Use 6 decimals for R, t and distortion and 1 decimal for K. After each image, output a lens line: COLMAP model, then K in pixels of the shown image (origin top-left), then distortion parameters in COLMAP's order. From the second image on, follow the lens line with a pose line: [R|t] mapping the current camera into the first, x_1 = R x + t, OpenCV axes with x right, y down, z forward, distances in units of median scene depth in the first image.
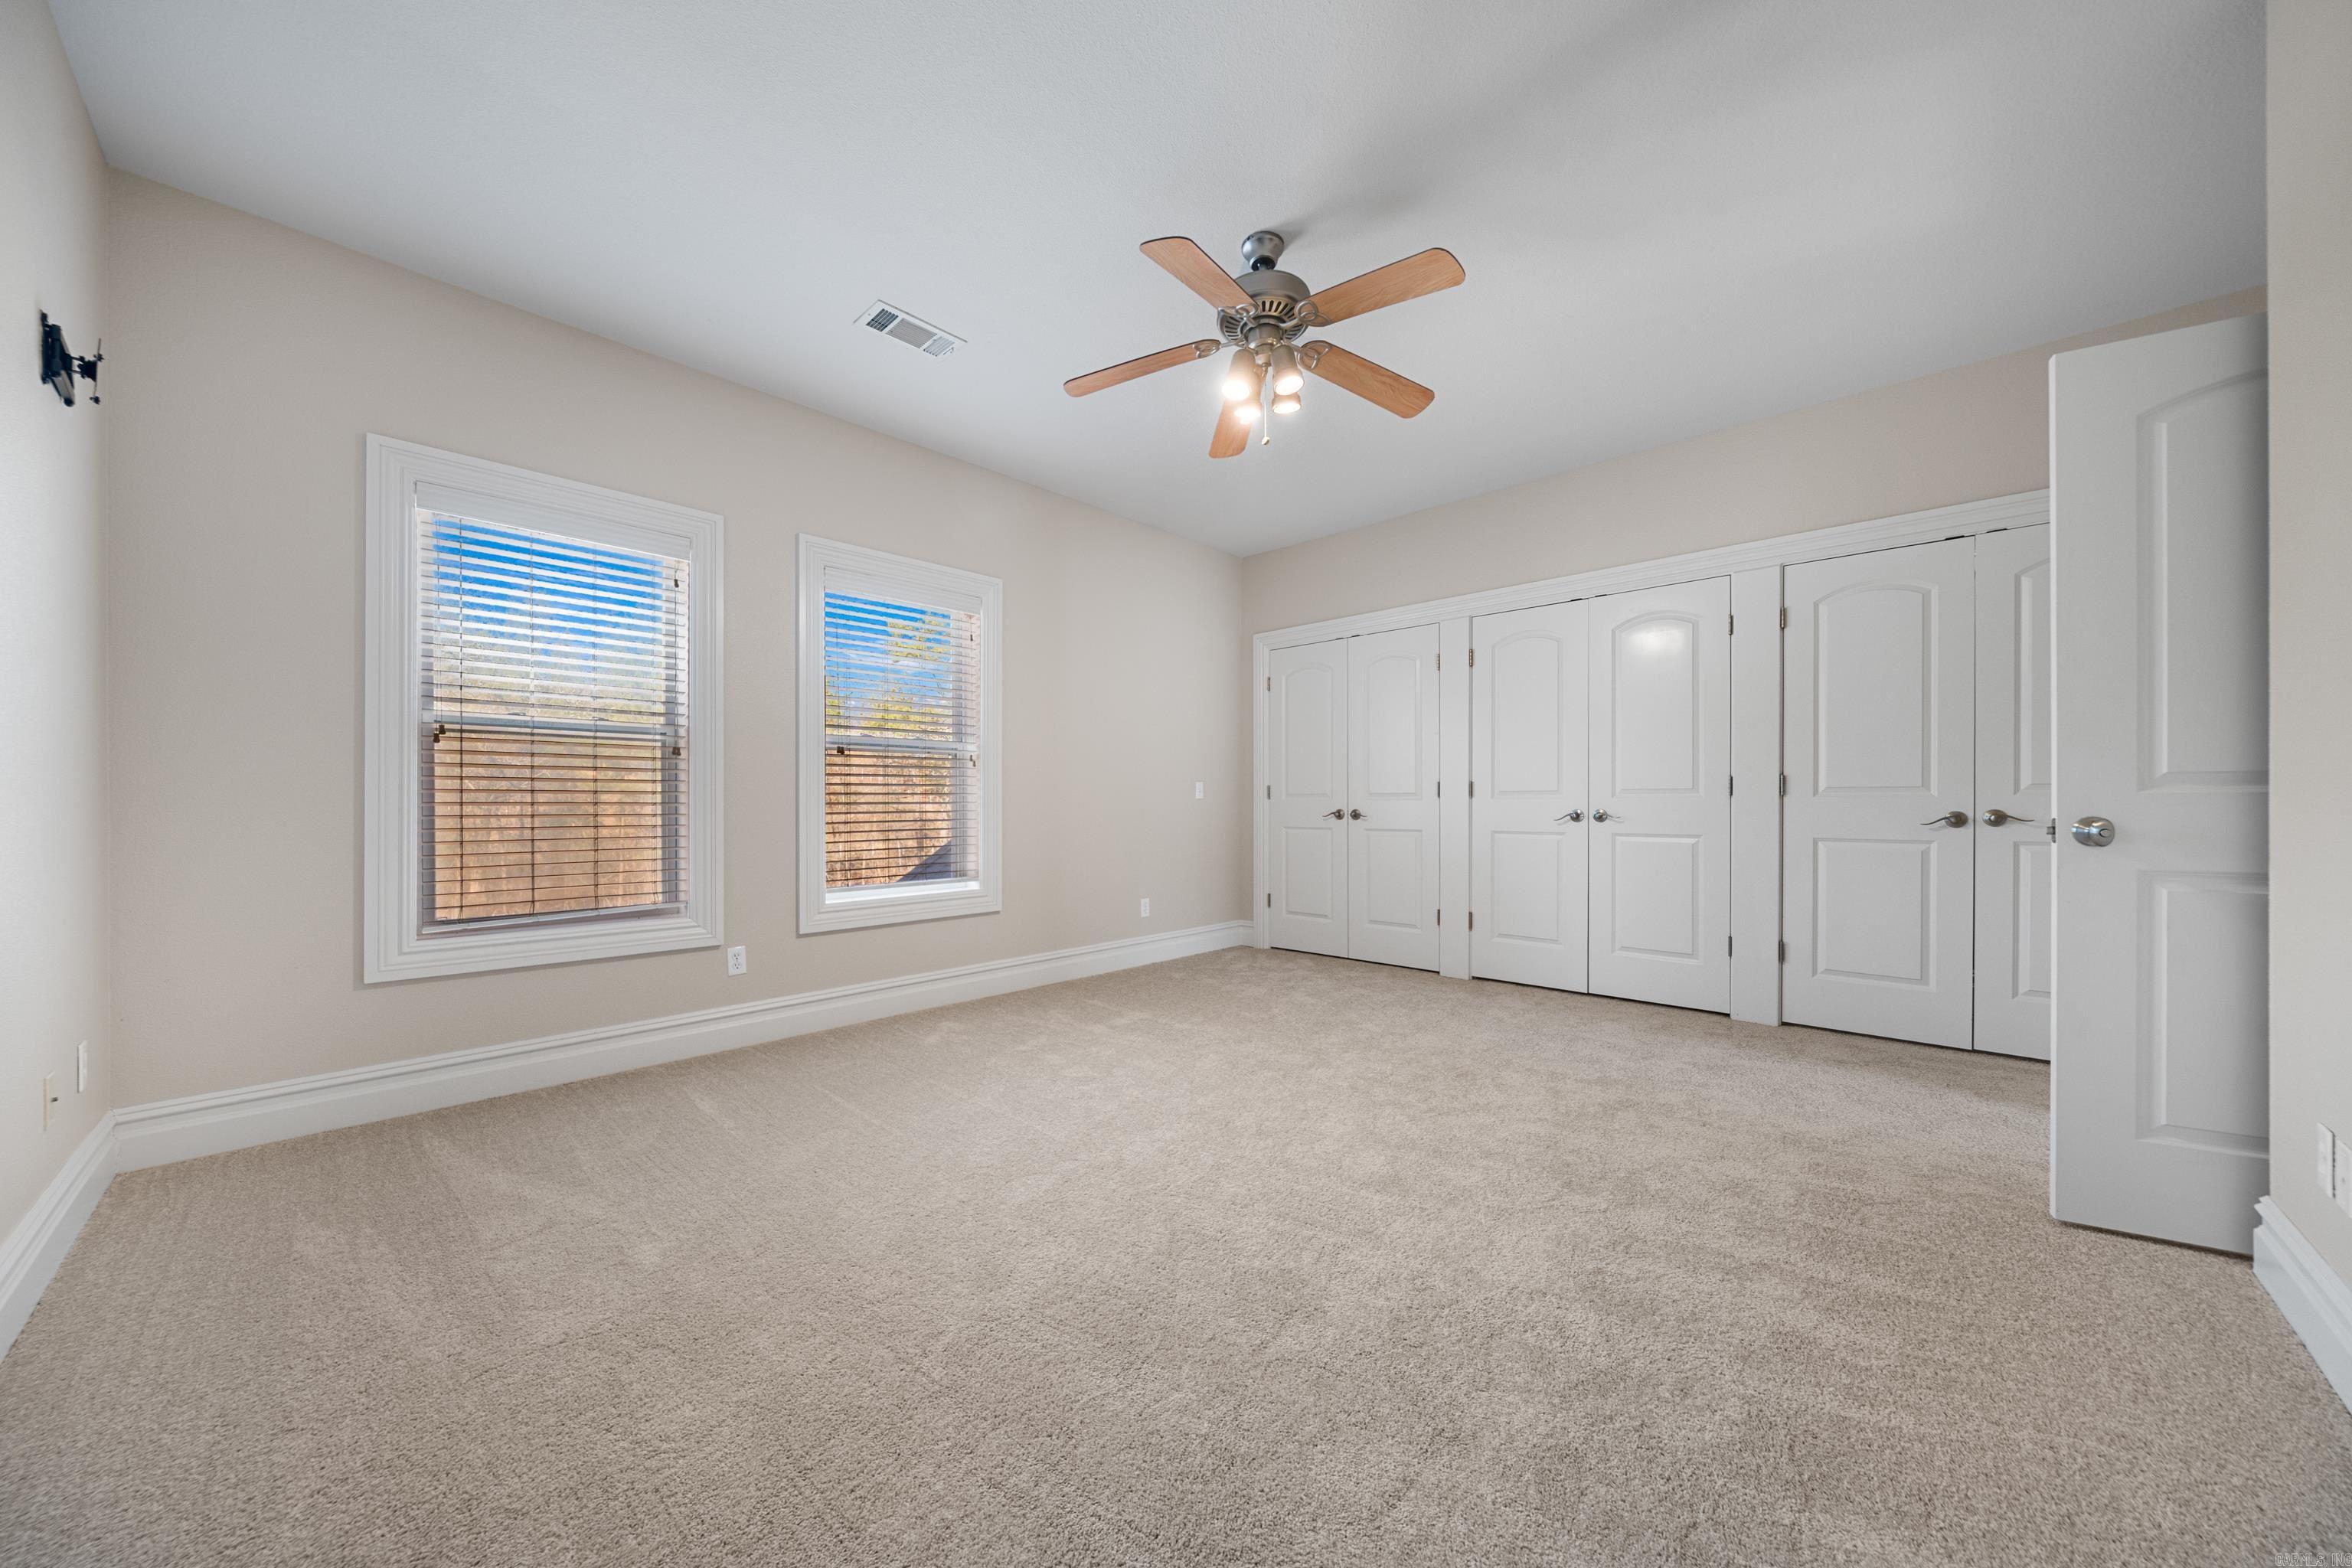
lens RADIAL K [[814.0, 0, 1192.1], [0, 814.0, 801.4], [0, 0, 1]] dist [-0.000583, -0.000052]
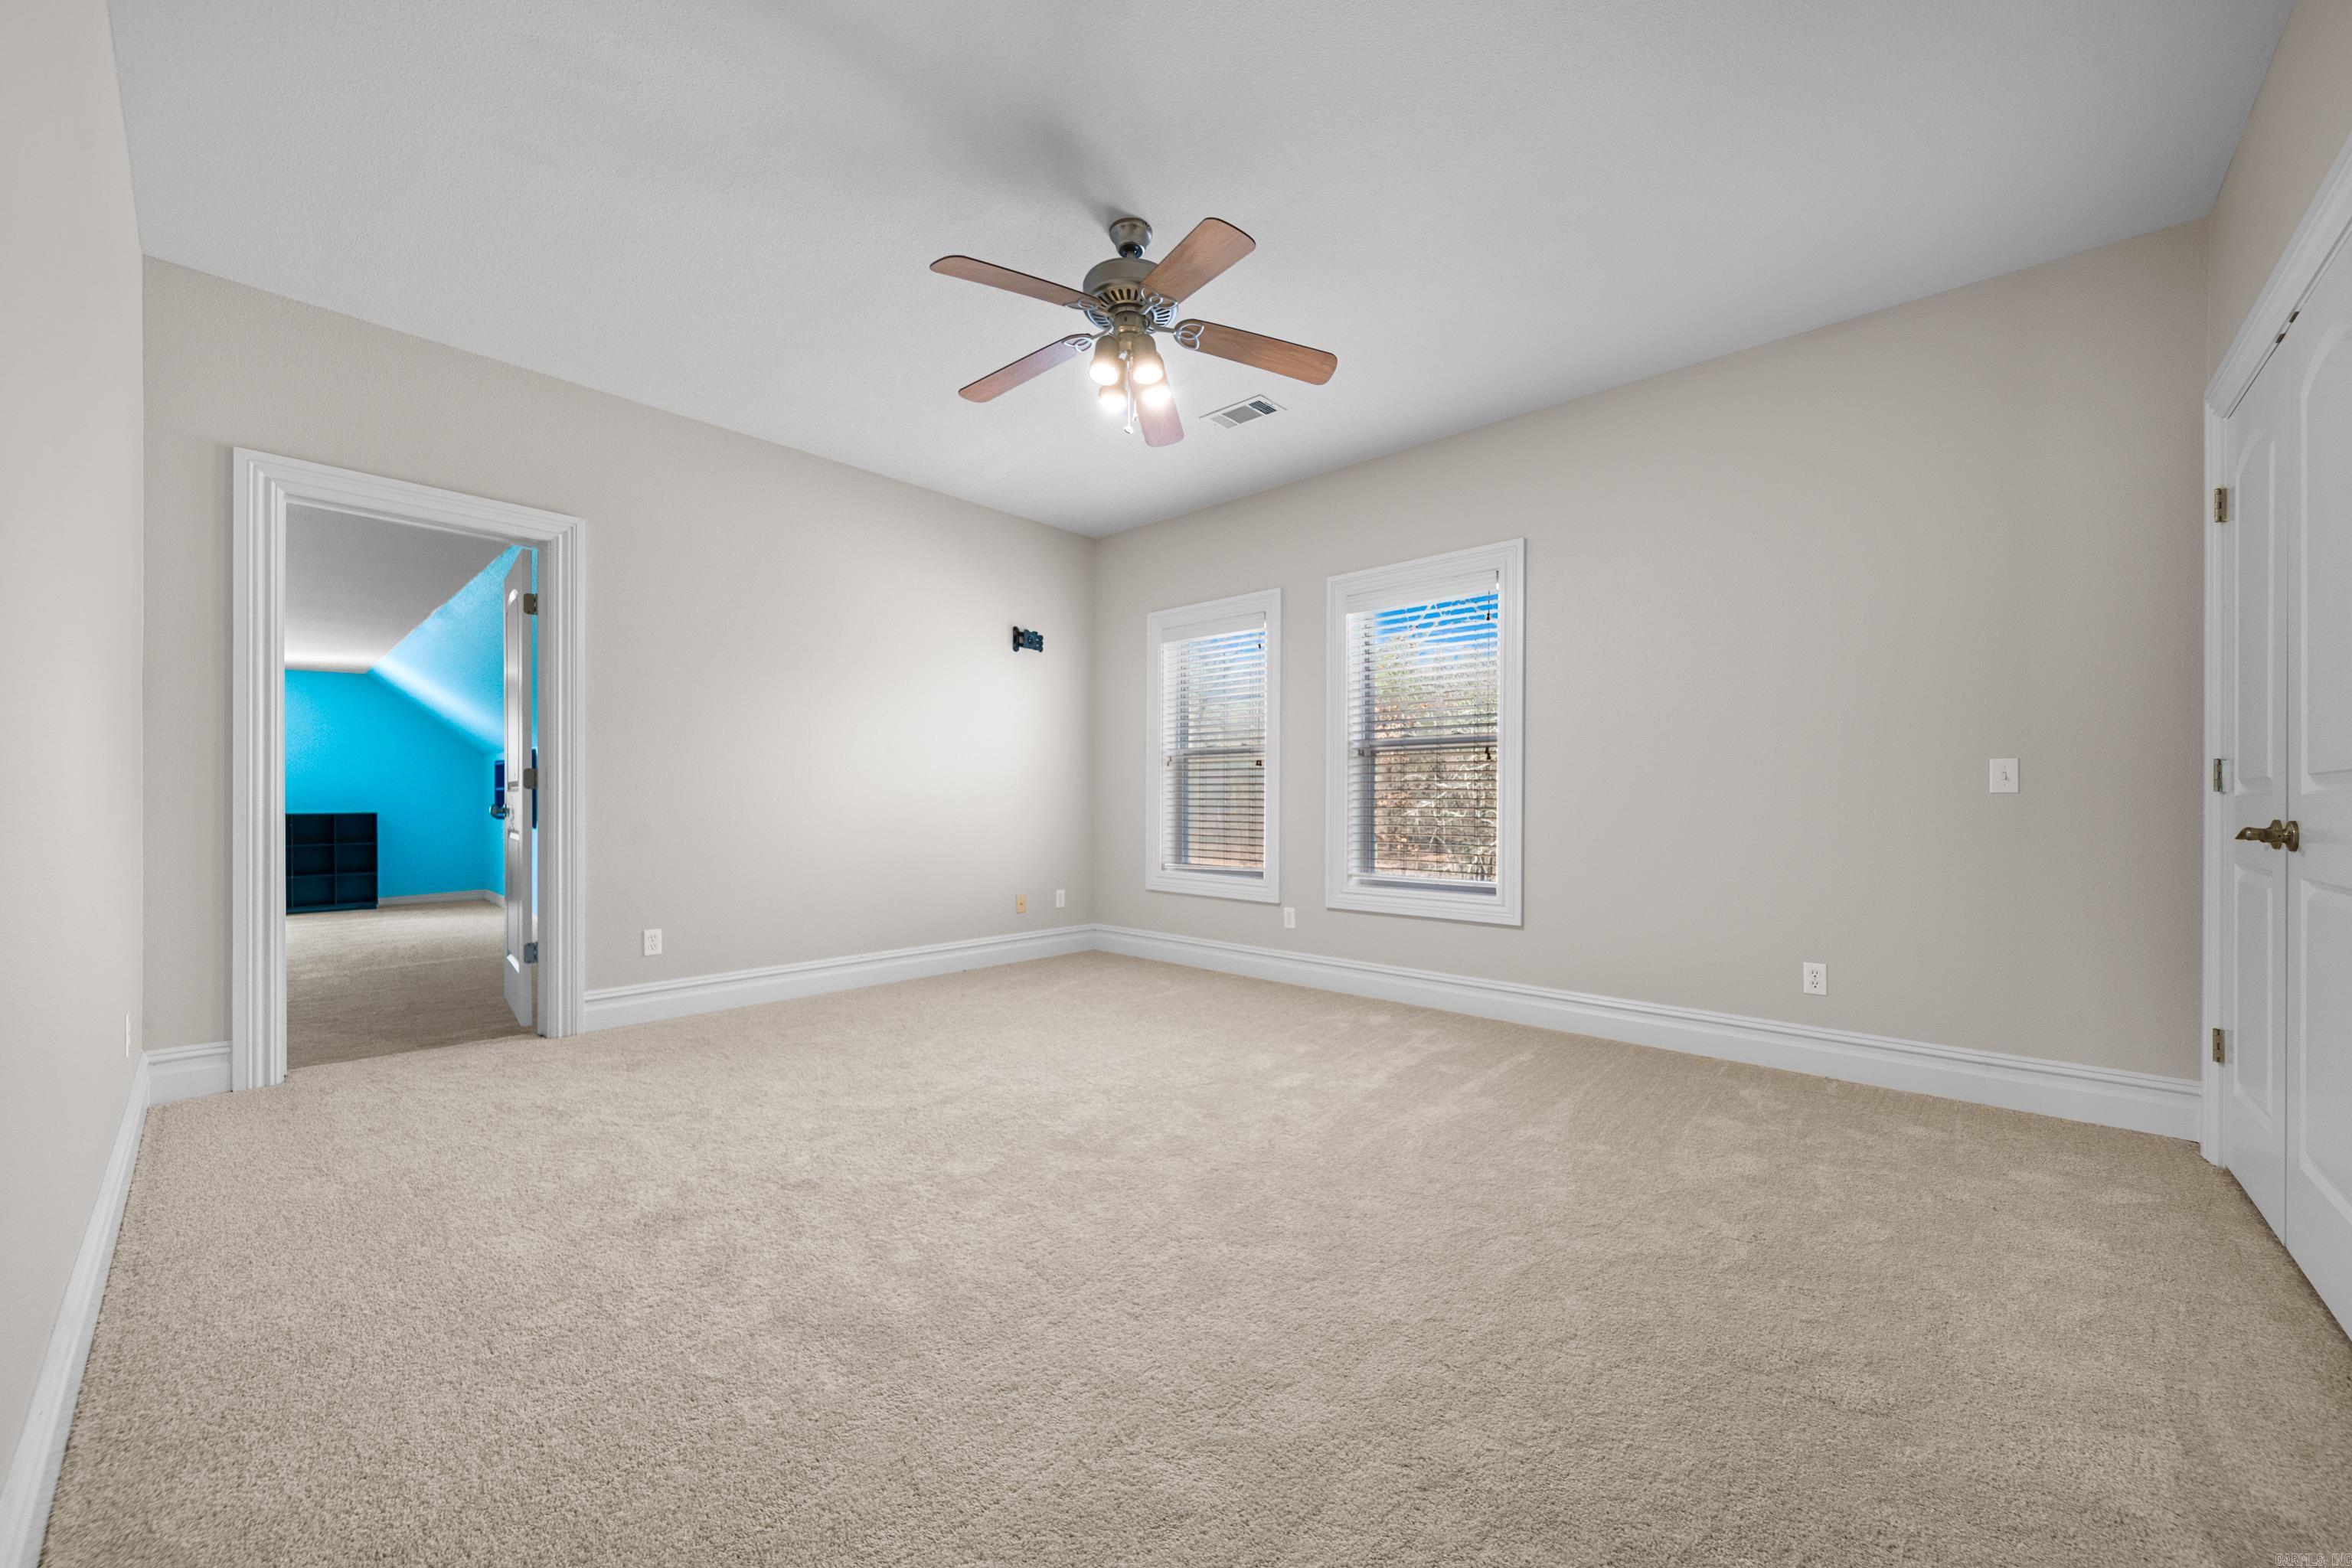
lens RADIAL K [[851.9, 0, 1226.2], [0, 851.9, 797.4], [0, 0, 1]] dist [0.000305, 0.000038]
pose [[0.044927, 0.000825, -0.998990, 0.658247], [0.002529, 0.999996, 0.000939, -0.002375], [0.998987, -0.002569, 0.044925, 0.666514]]
